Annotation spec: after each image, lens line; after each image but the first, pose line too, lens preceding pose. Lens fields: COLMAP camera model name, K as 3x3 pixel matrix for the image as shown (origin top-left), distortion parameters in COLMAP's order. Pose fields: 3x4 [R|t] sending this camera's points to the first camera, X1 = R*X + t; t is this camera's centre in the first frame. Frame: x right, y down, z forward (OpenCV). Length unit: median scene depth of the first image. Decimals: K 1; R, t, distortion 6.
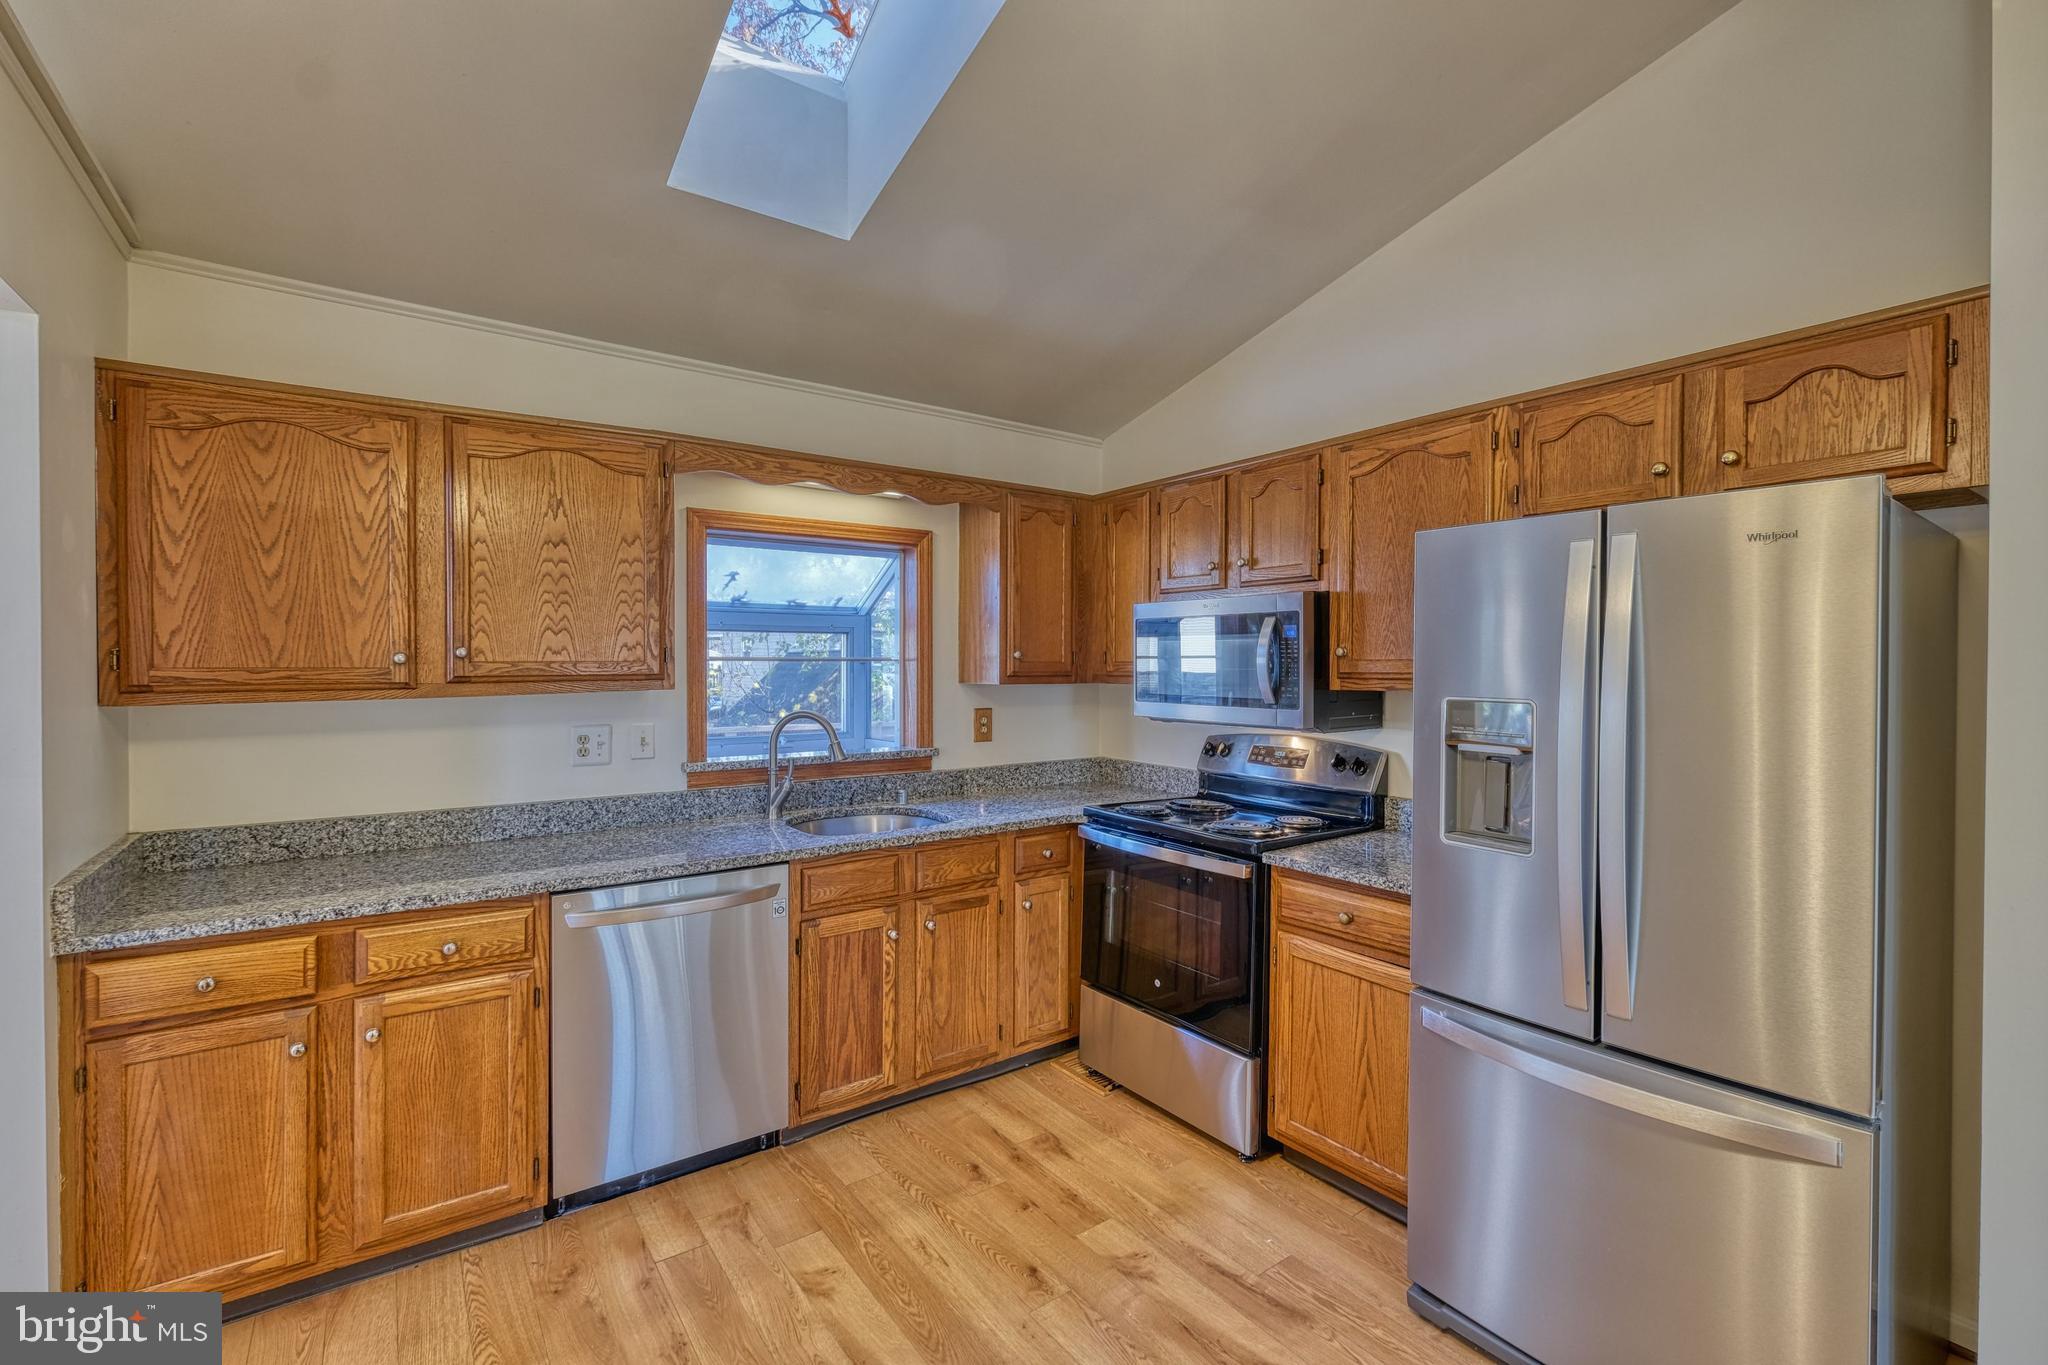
lens RADIAL K [[884.0, 0, 1029.5], [0, 884.0, 680.6], [0, 0, 1]] dist [0.001624, -0.000746]
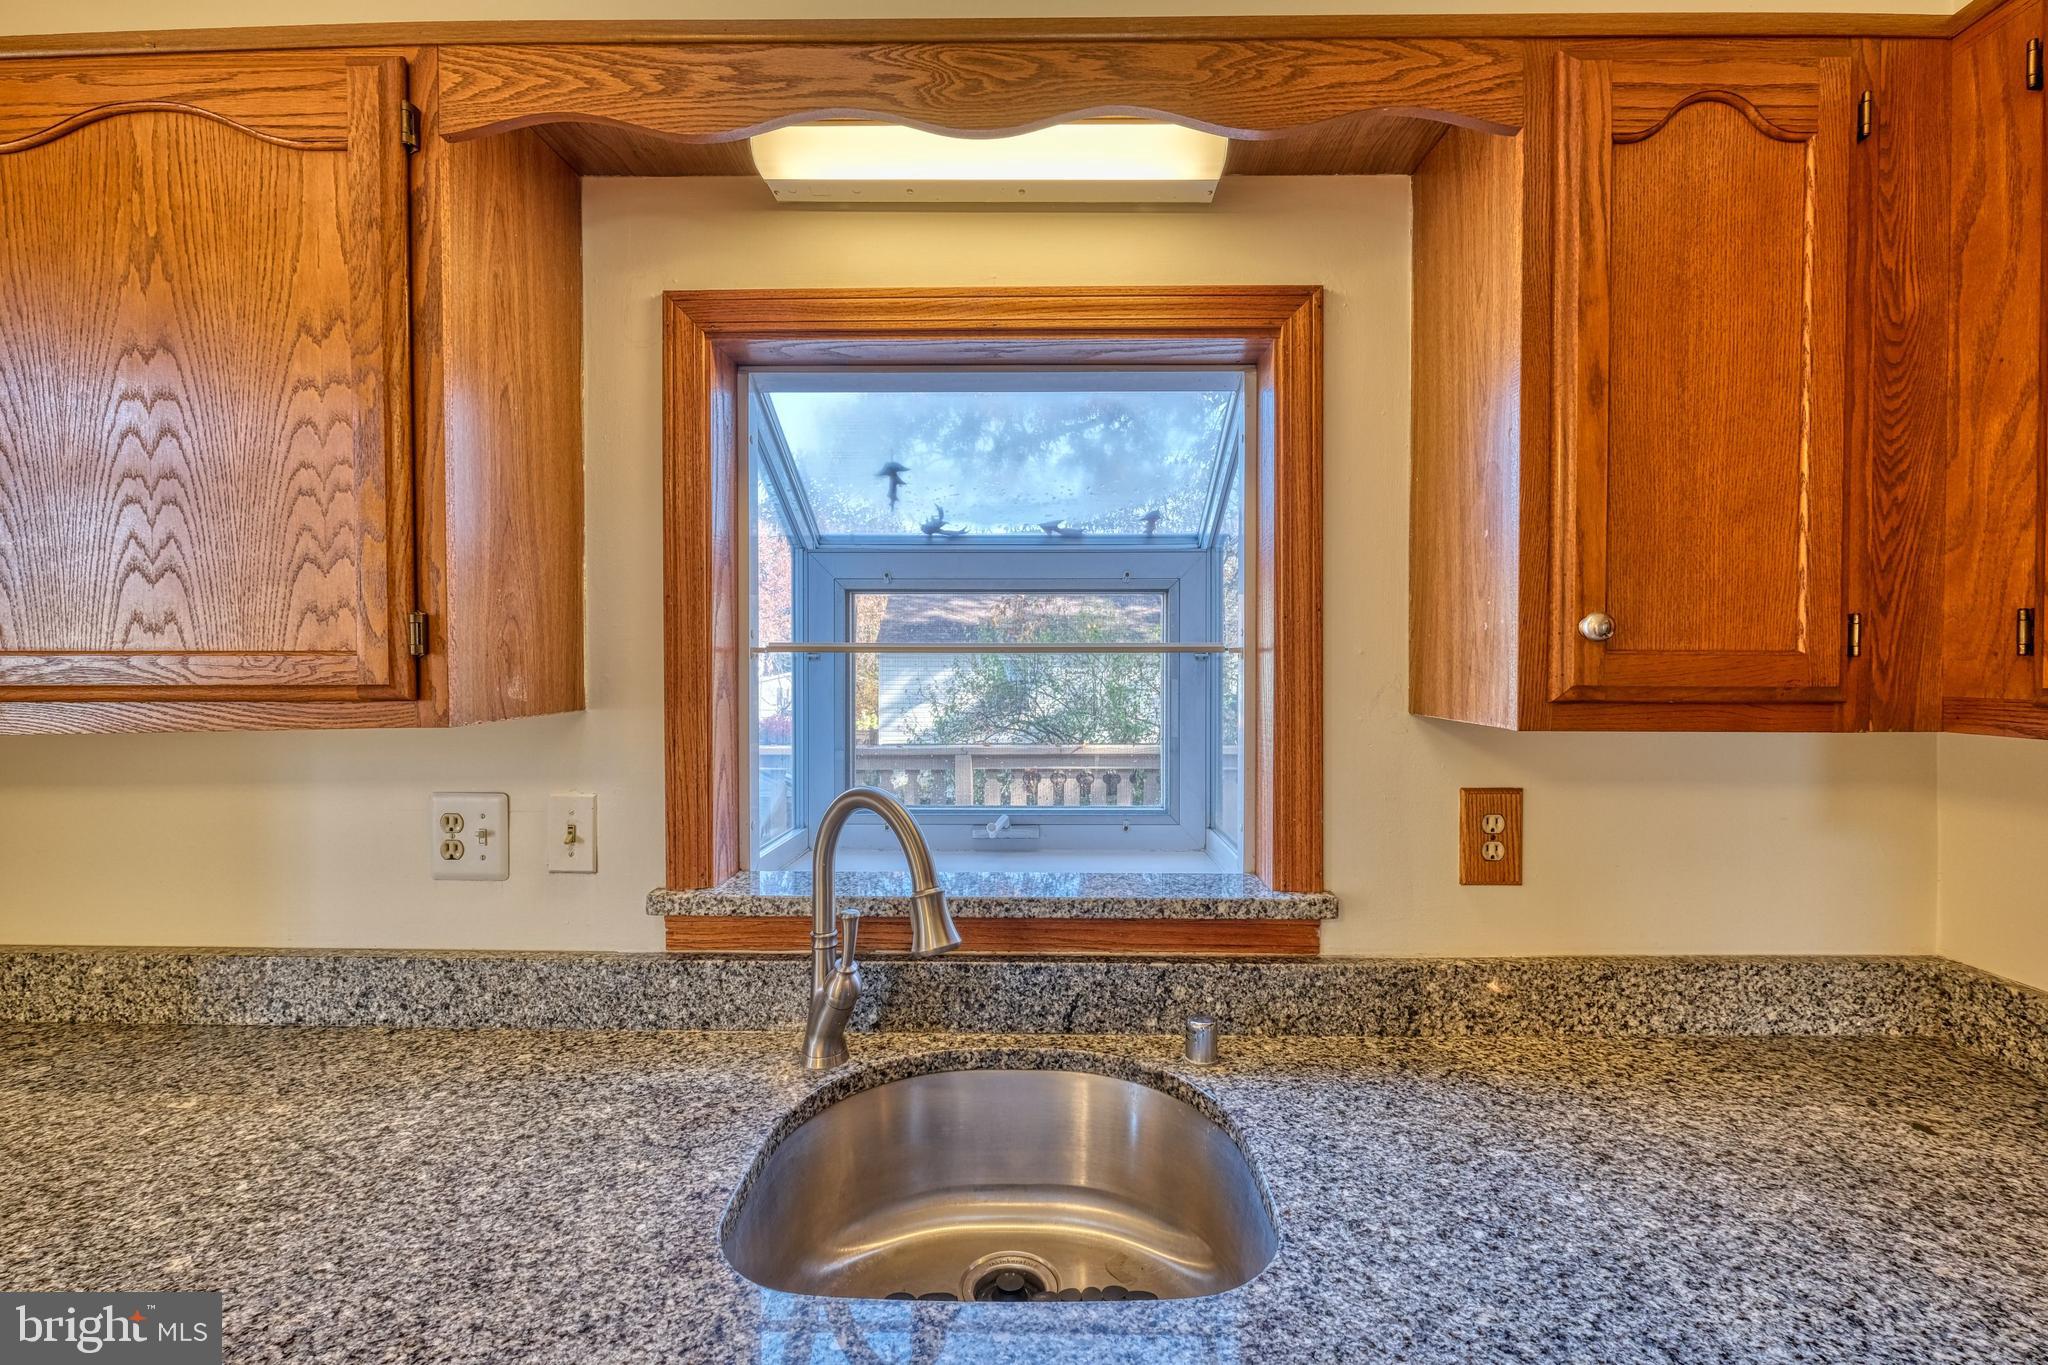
lens RADIAL K [[884.0, 0, 1043.9], [0, 884.0, 670.7], [0, 0, 1]] dist [0.001624, -0.000746]
pose [[0.802454, 0.007962, -0.596661, 0.014060], [-0.012824, 0.999910, -0.003905, -0.012158], [0.596576, 0.010785, 0.802484, 0.675079]]
